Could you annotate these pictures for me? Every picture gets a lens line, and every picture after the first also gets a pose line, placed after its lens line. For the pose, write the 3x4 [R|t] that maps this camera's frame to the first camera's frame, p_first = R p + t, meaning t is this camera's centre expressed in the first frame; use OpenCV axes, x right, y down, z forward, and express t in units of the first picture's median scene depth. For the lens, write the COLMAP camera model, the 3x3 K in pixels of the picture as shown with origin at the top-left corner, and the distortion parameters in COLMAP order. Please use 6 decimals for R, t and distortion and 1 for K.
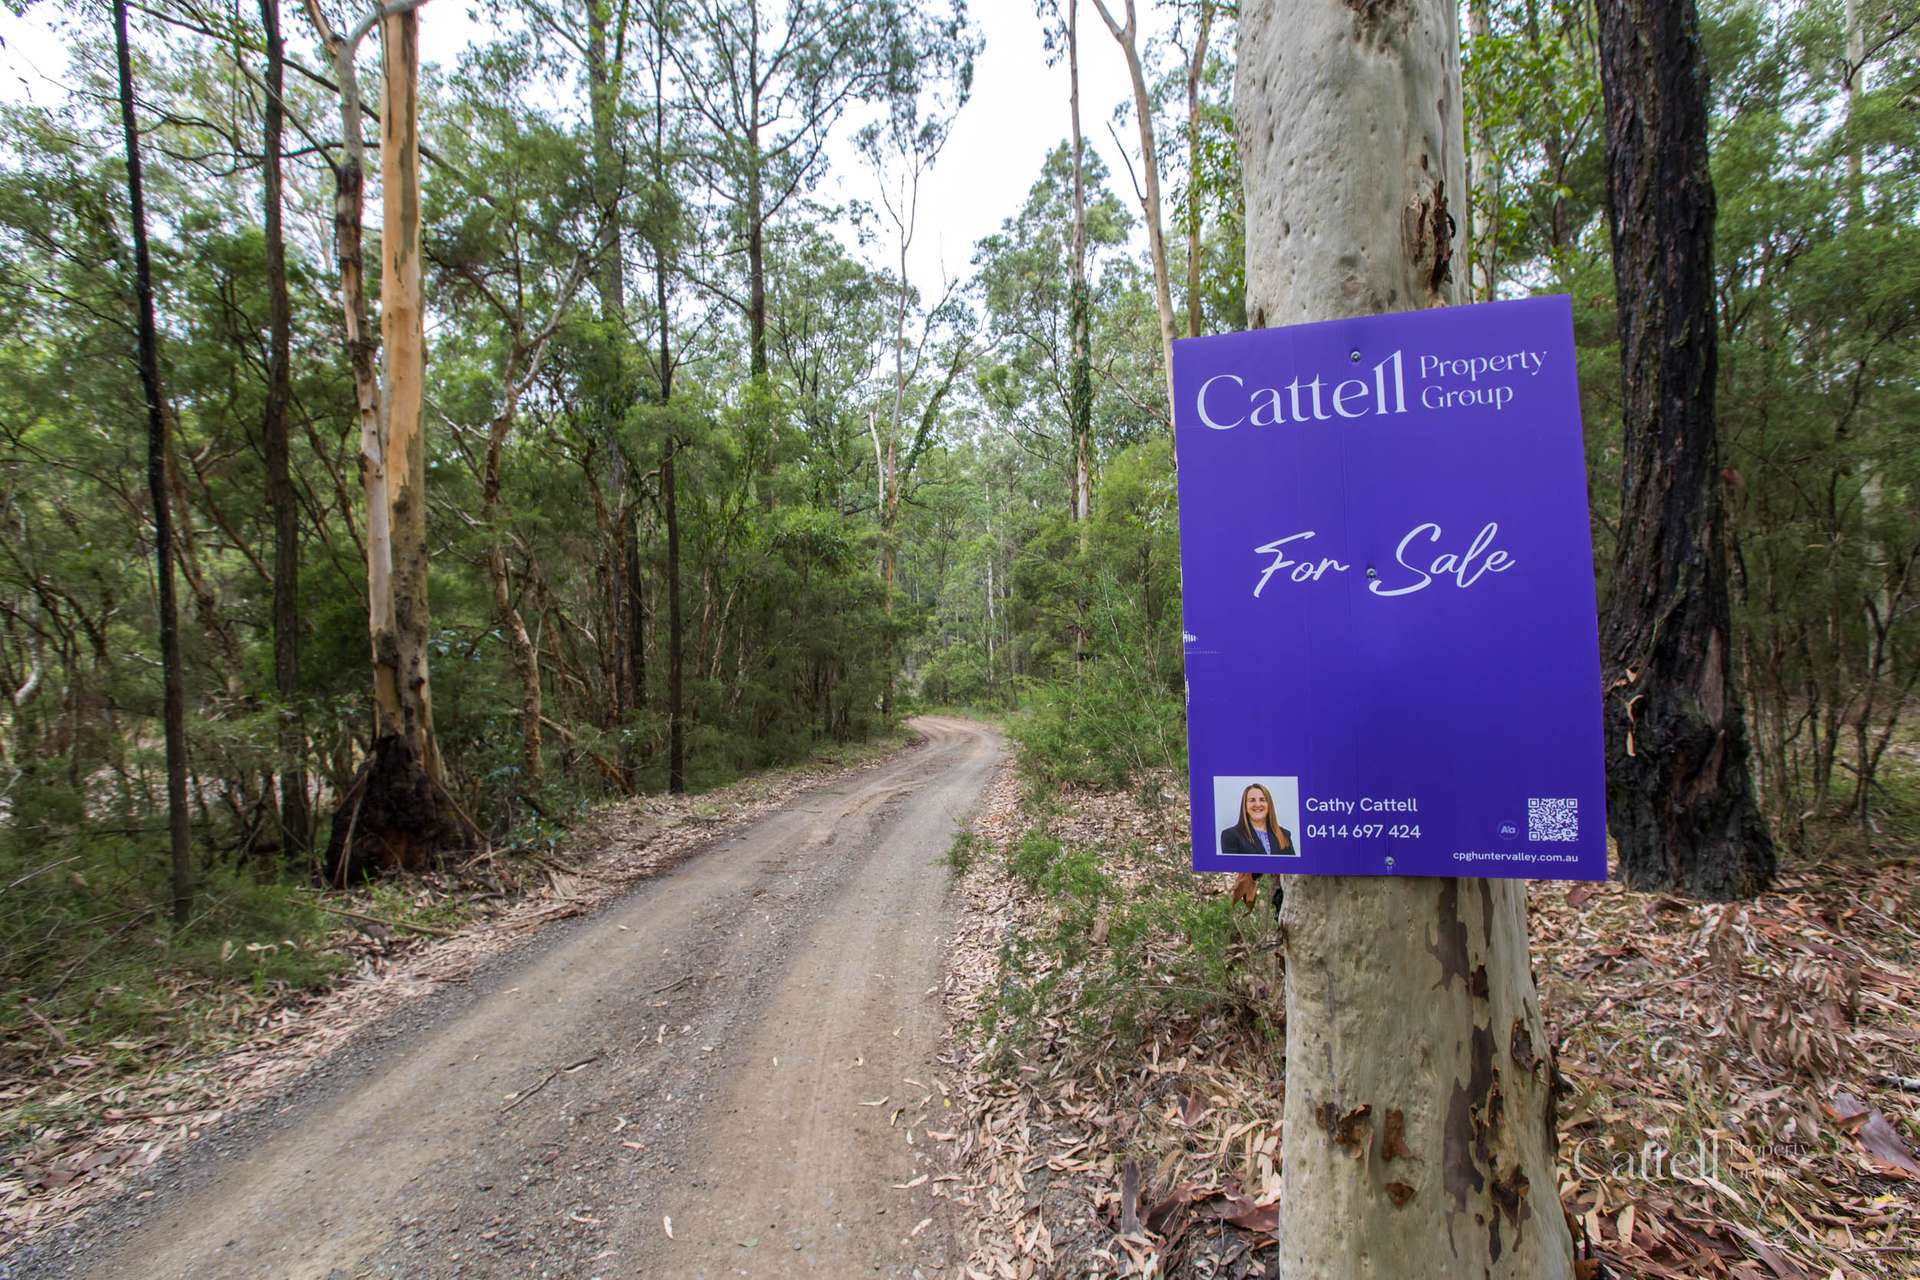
lens RADIAL K [[879.0, 0, 960.0], [0, 879.0, 640.0], [0, 0, 1]] dist [0.032876, 0.000018]
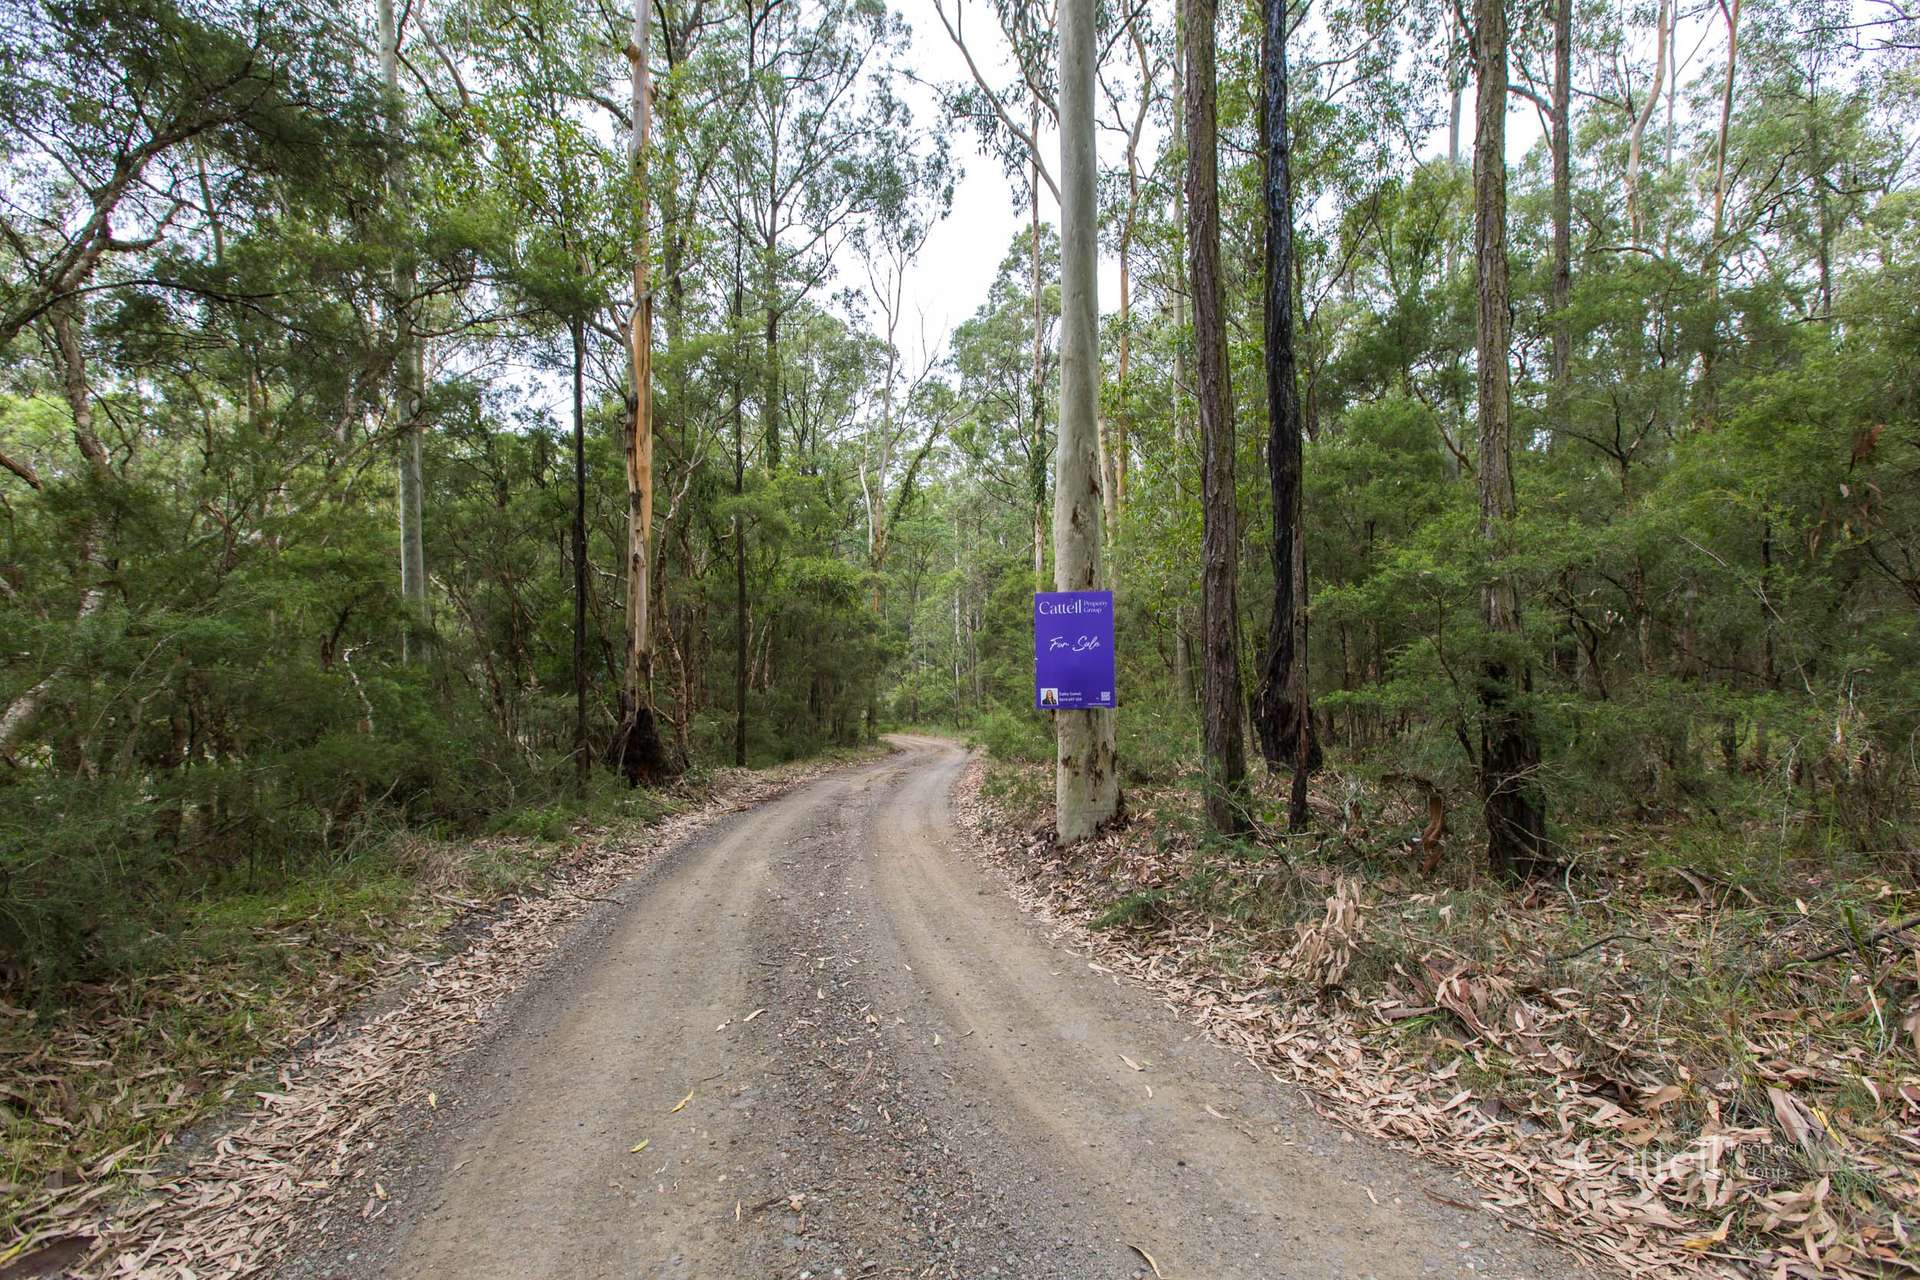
lens RADIAL K [[884.2, 0, 960.0], [0, 884.2, 640.0], [0, 0, 1]] dist [-0.000638, -0.000023]
pose [[0.998967, 0.016934, 0.042163, -0.018403], [-0.015713, 0.999452, -0.029124, 0.002146], [-0.042634, 0.028431, 0.998686, -0.196438]]
